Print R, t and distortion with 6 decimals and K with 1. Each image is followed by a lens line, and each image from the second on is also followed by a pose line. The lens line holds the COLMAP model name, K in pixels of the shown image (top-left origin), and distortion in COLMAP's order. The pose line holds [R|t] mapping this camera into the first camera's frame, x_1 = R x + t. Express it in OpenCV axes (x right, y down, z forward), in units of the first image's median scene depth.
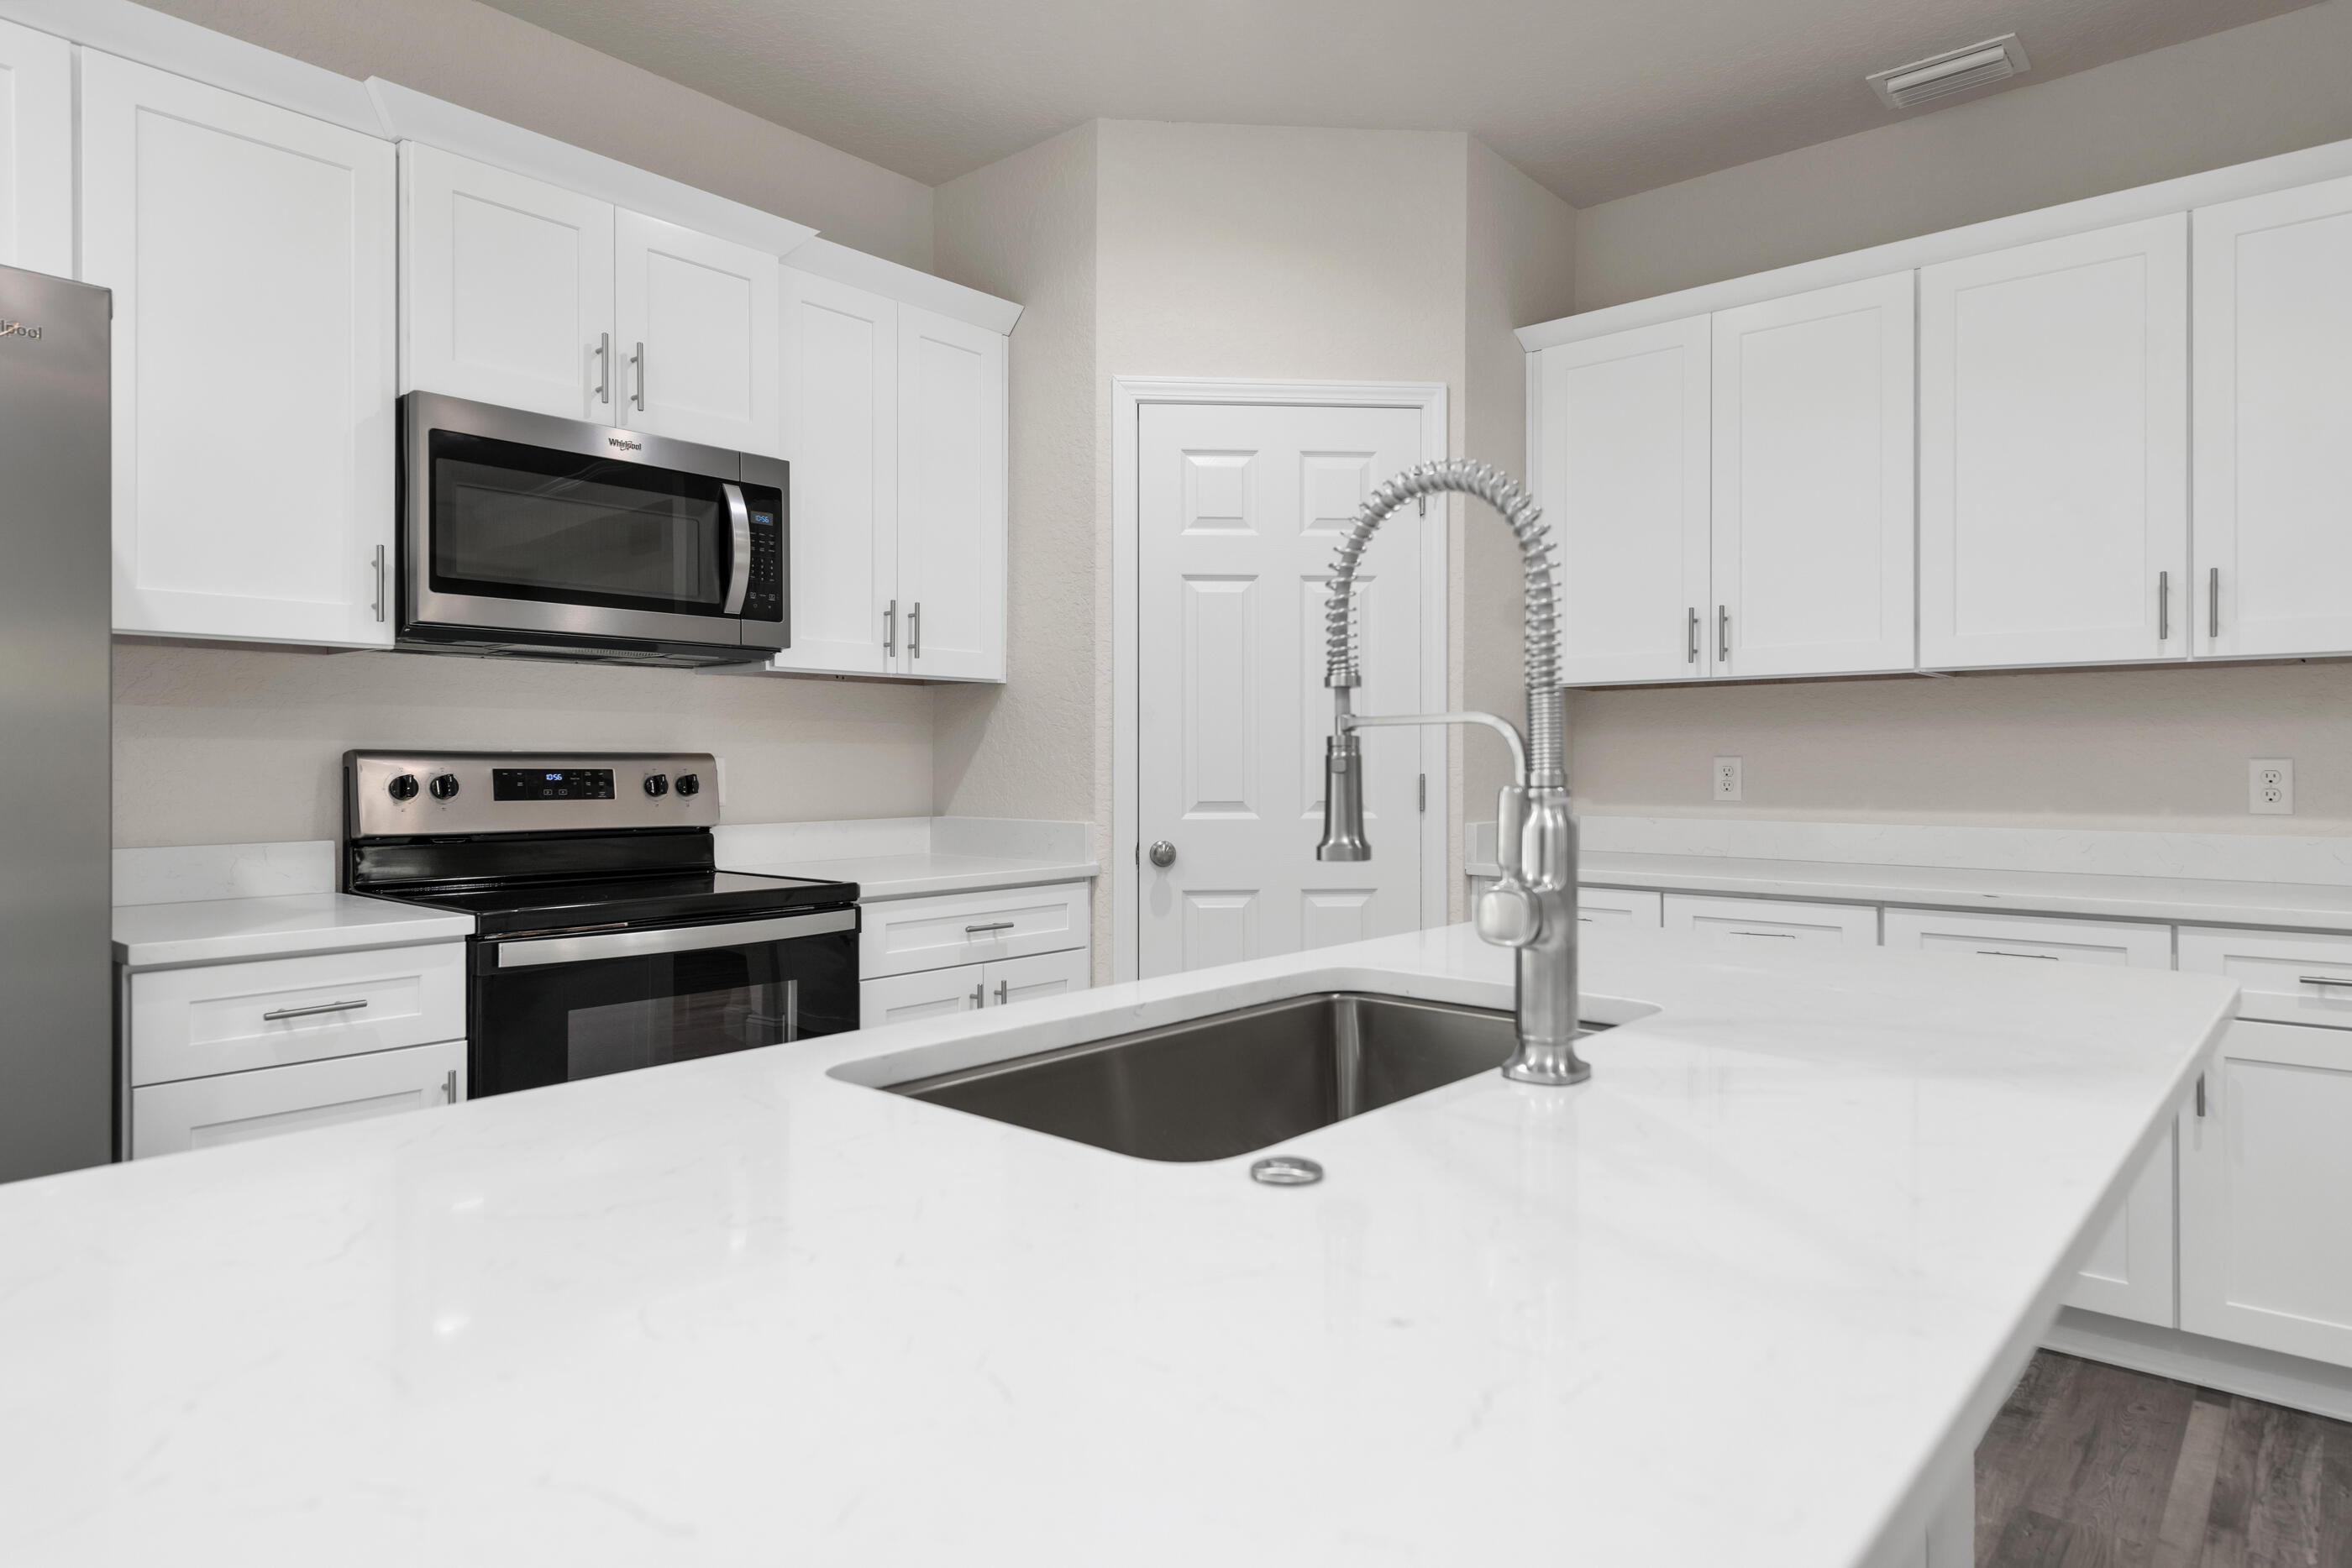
lens RADIAL K [[1370.1, 0, 1181.3], [0, 1370.1, 760.1], [0, 0, 1]] dist [0.019552, -0.009253]
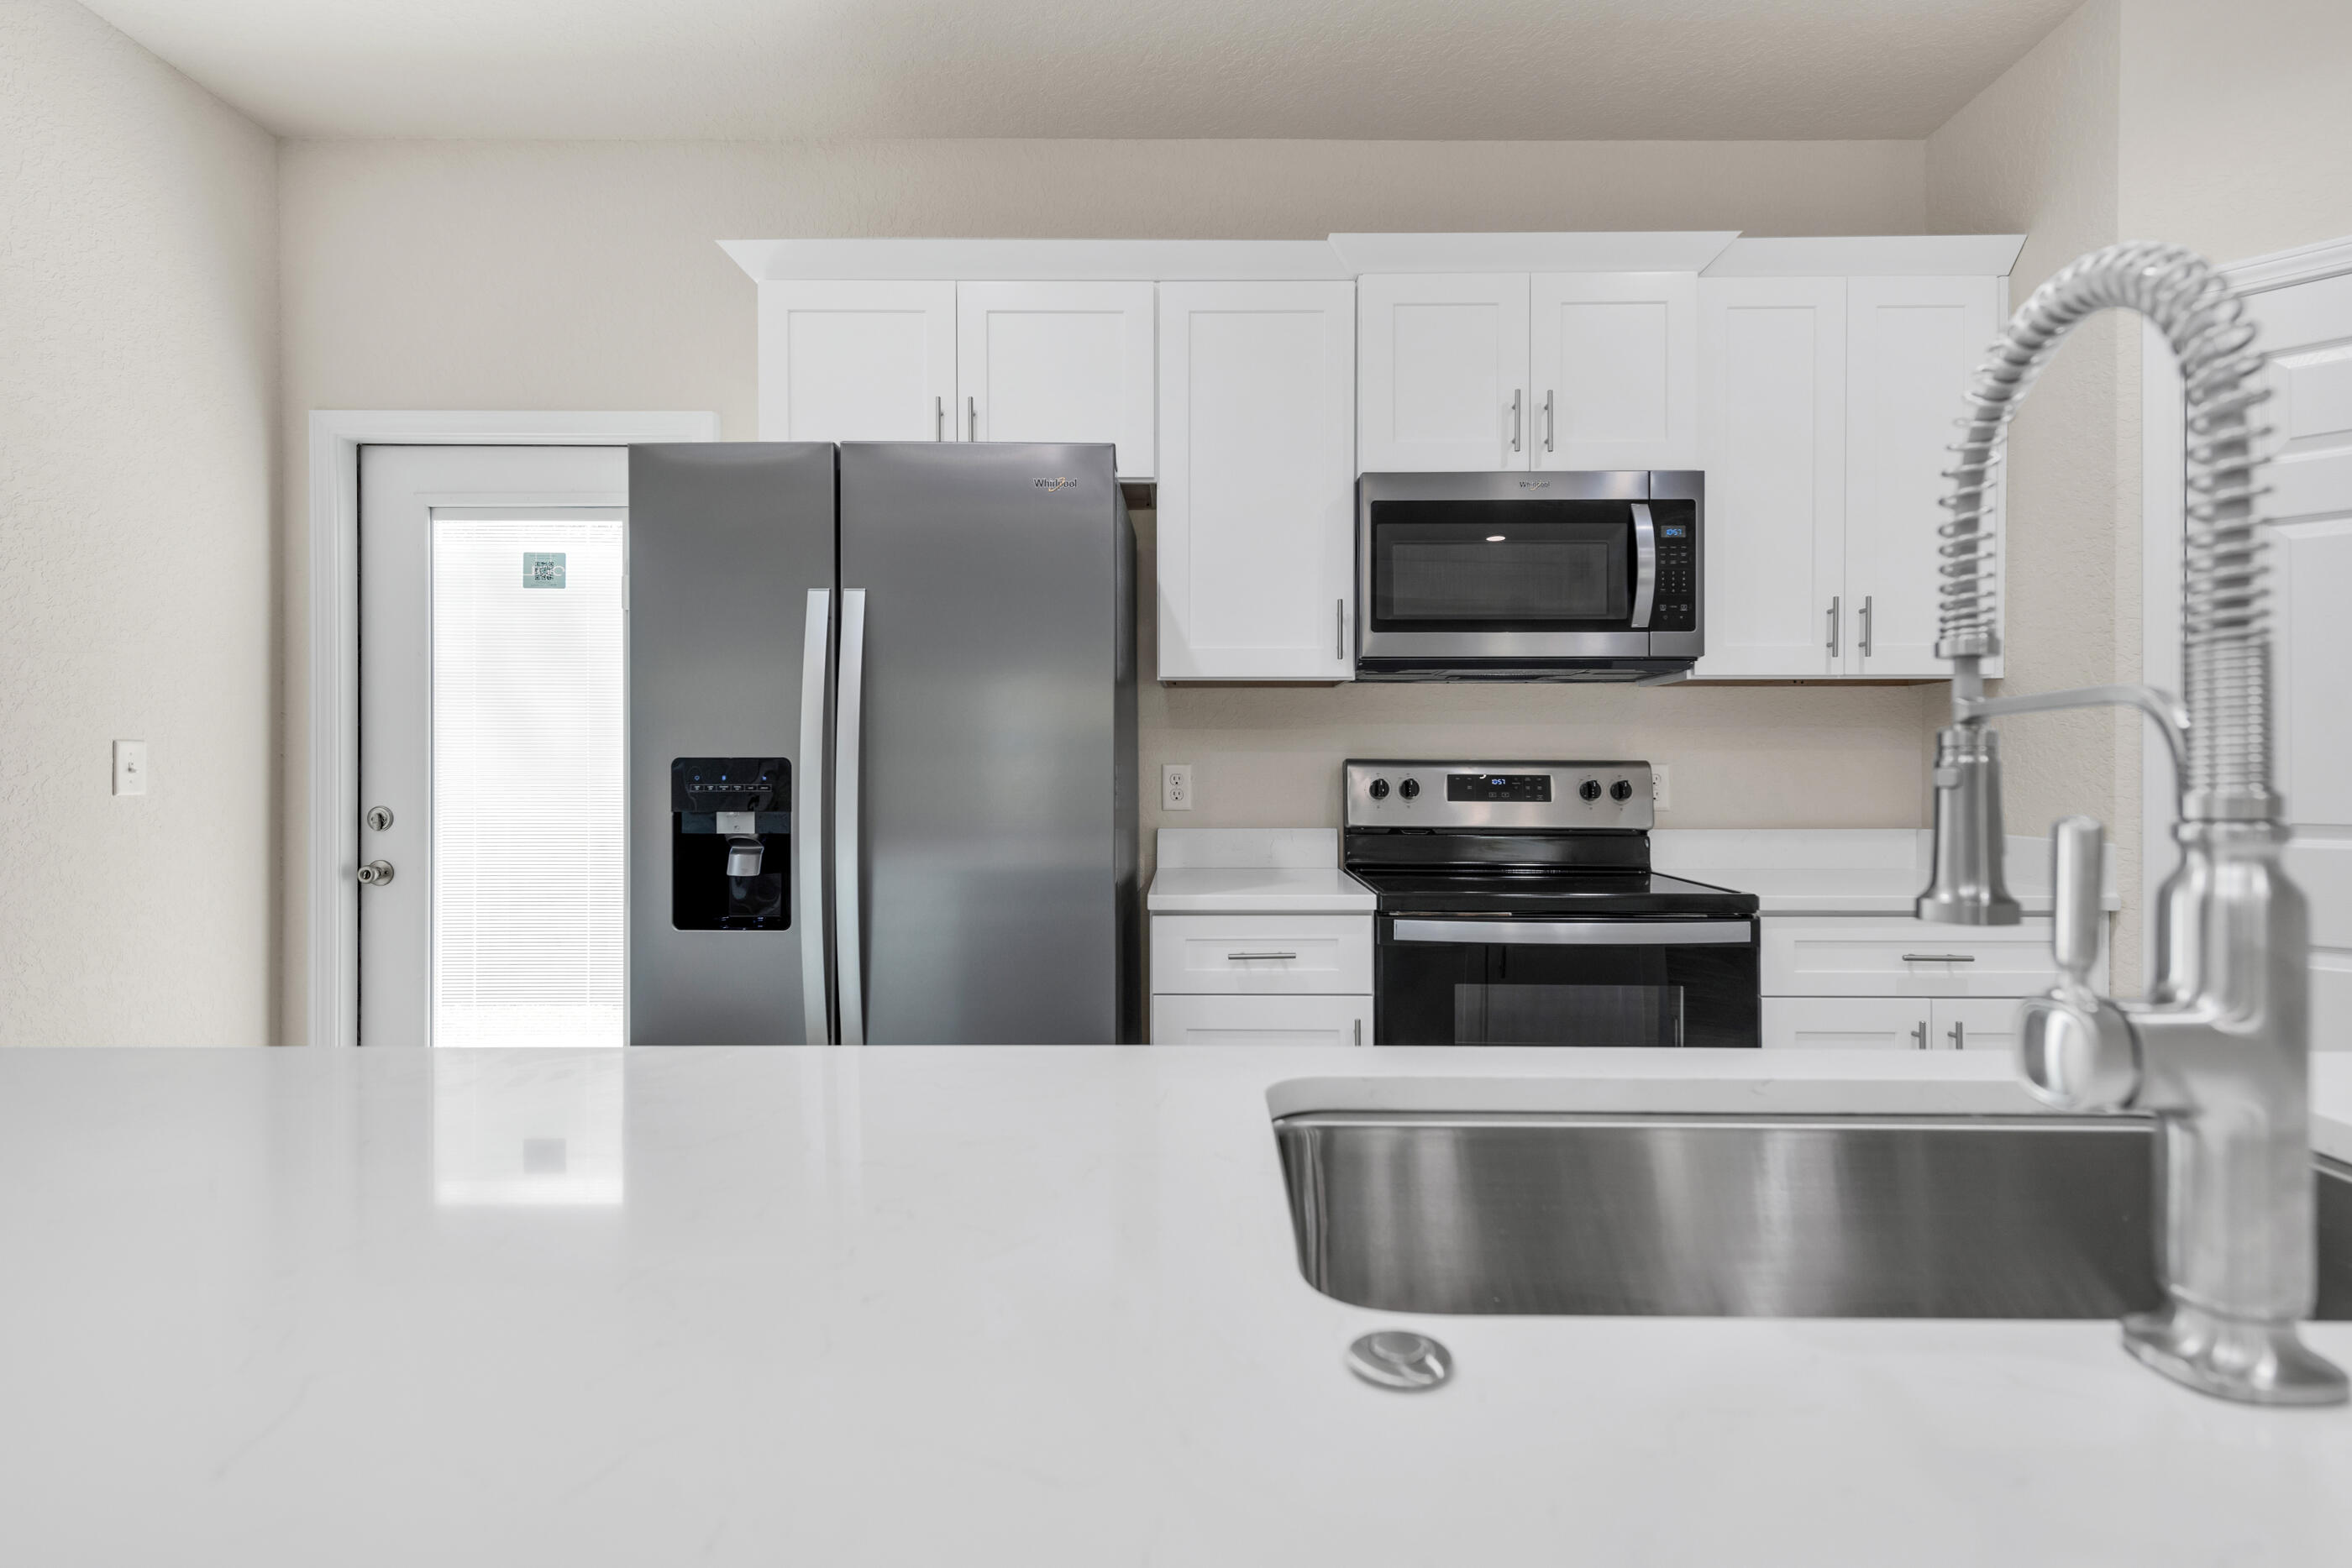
lens RADIAL K [[1177.9, 0, 1190.3], [0, 1177.9, 768.2], [0, 0, 1]] dist [0.015819, -0.003524]
pose [[0.650252, 0.000682, -0.759718, 0.130918], [0.000204, 0.999999, 0.001072, -0.000313], [0.759718, -0.000852, 0.650252, 0.150798]]
